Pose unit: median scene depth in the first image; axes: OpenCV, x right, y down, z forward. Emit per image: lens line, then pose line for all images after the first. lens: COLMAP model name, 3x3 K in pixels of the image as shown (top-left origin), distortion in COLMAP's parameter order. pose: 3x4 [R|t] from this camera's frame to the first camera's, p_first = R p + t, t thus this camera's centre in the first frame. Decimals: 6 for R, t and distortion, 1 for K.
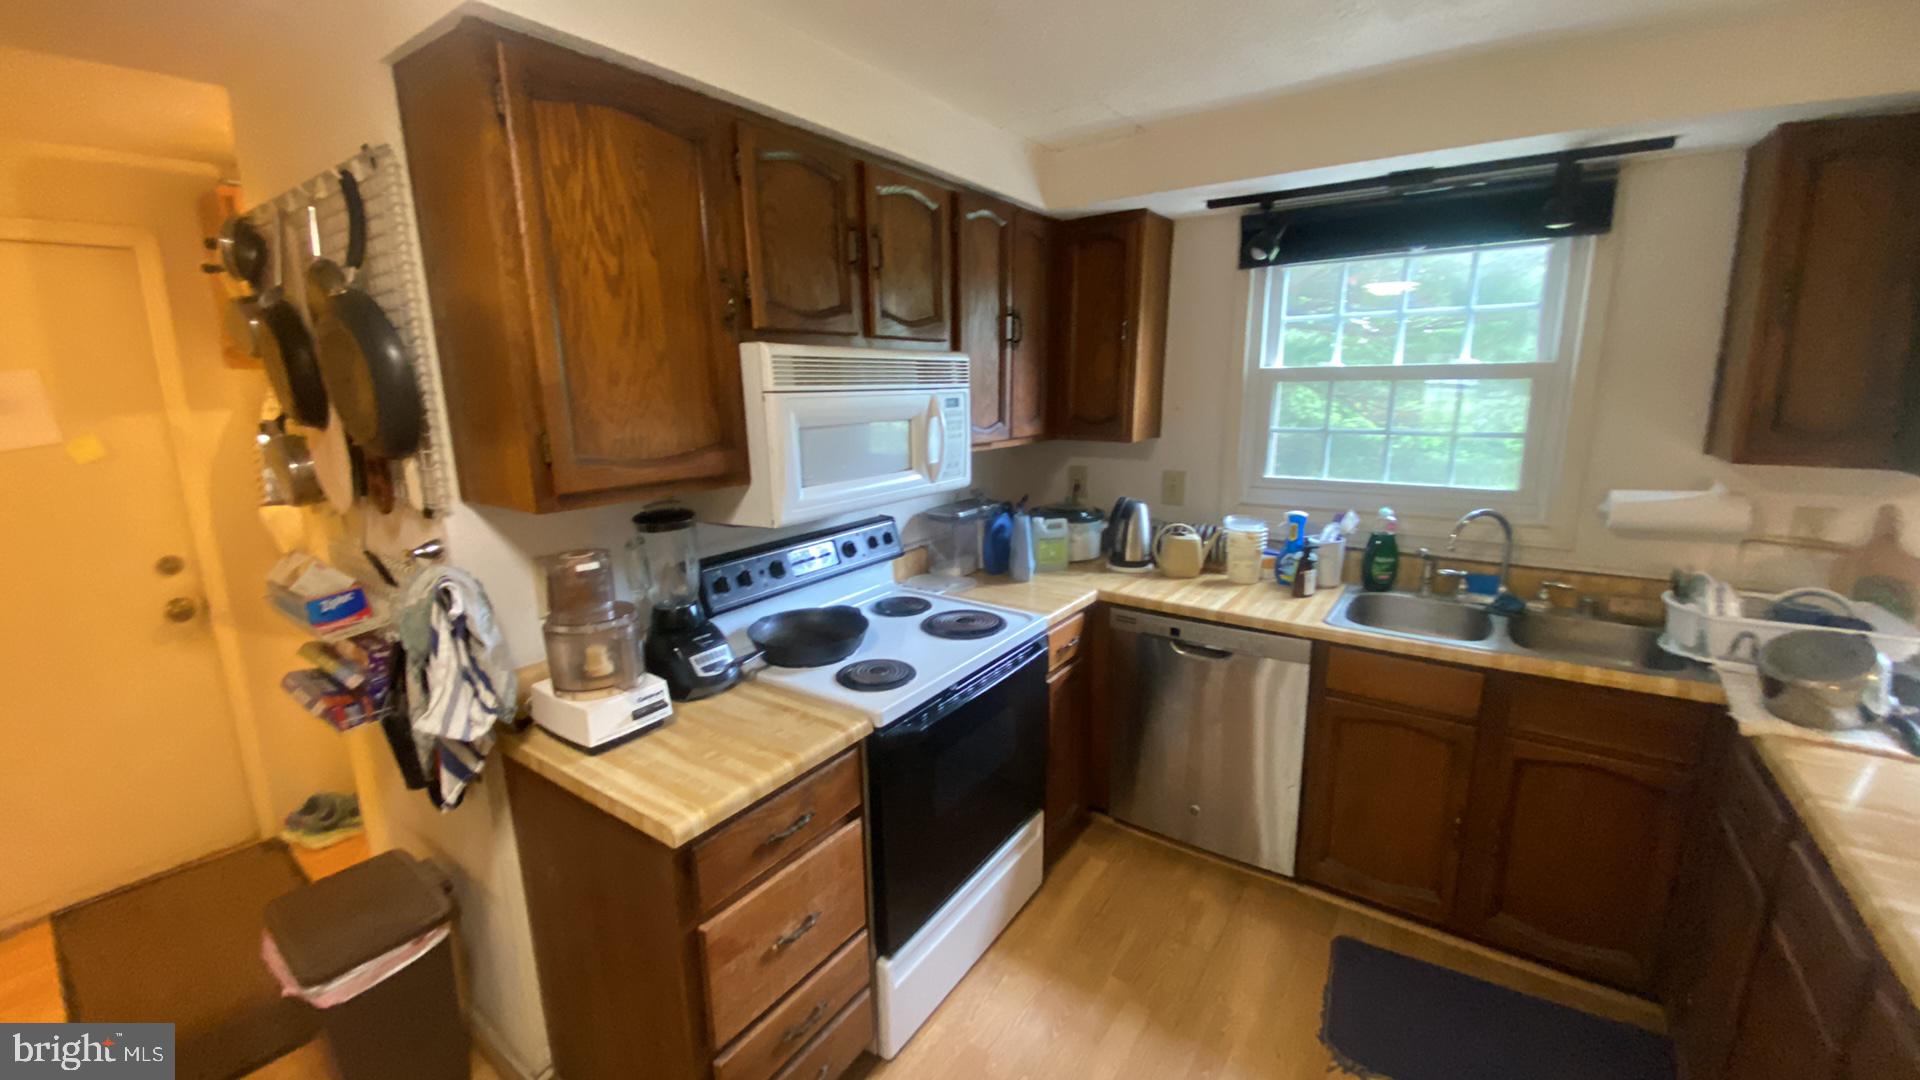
lens RADIAL K [[747.2, 0, 953.4], [0, 747.2, 547.4], [0, 0, 1]] dist [-0.001893, -0.003611]
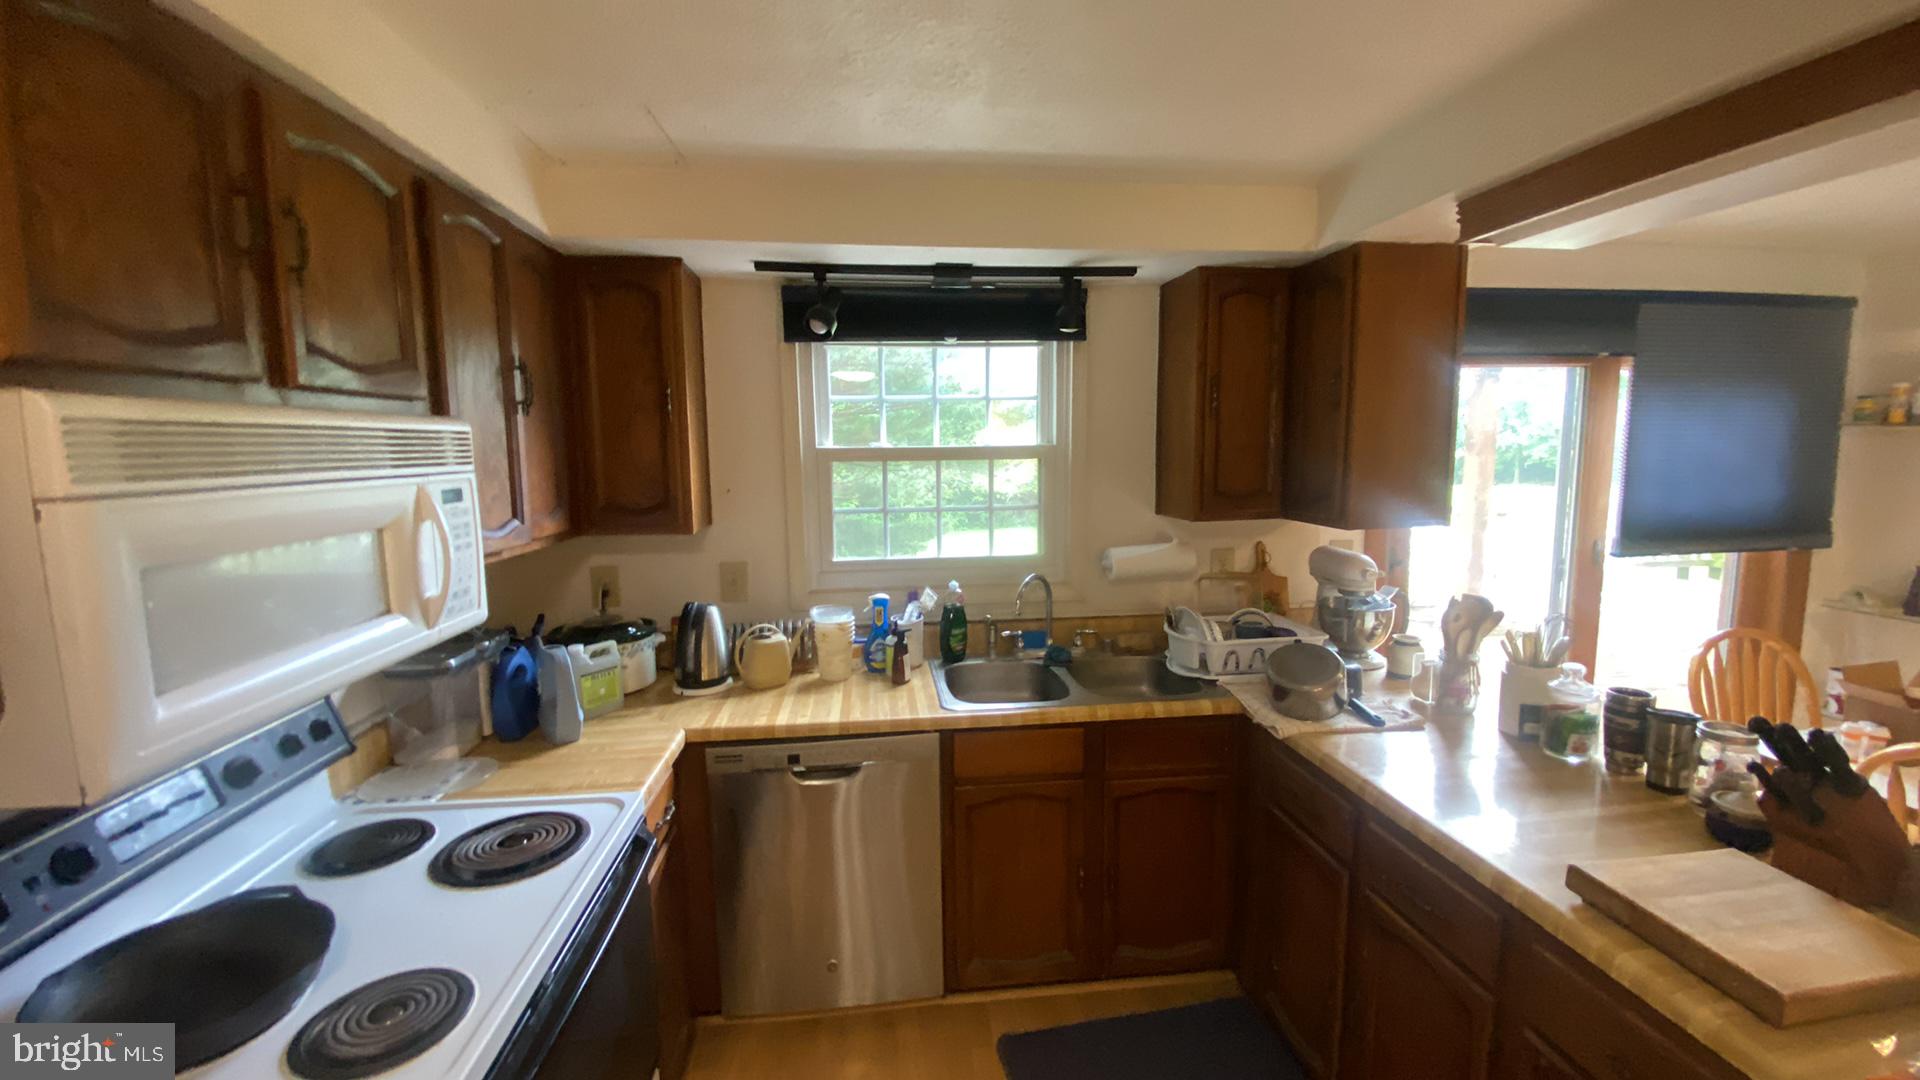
lens RADIAL K [[747.2, 0, 965.8], [0, 747.2, 530.3], [0, 0, 1]] dist [-0.001893, -0.003611]
pose [[0.733041, -0.066620, 0.676914, -0.106726], [0.143417, 0.987957, -0.058076, -0.063321], [-0.664893, 0.139653, 0.733768, 0.239409]]
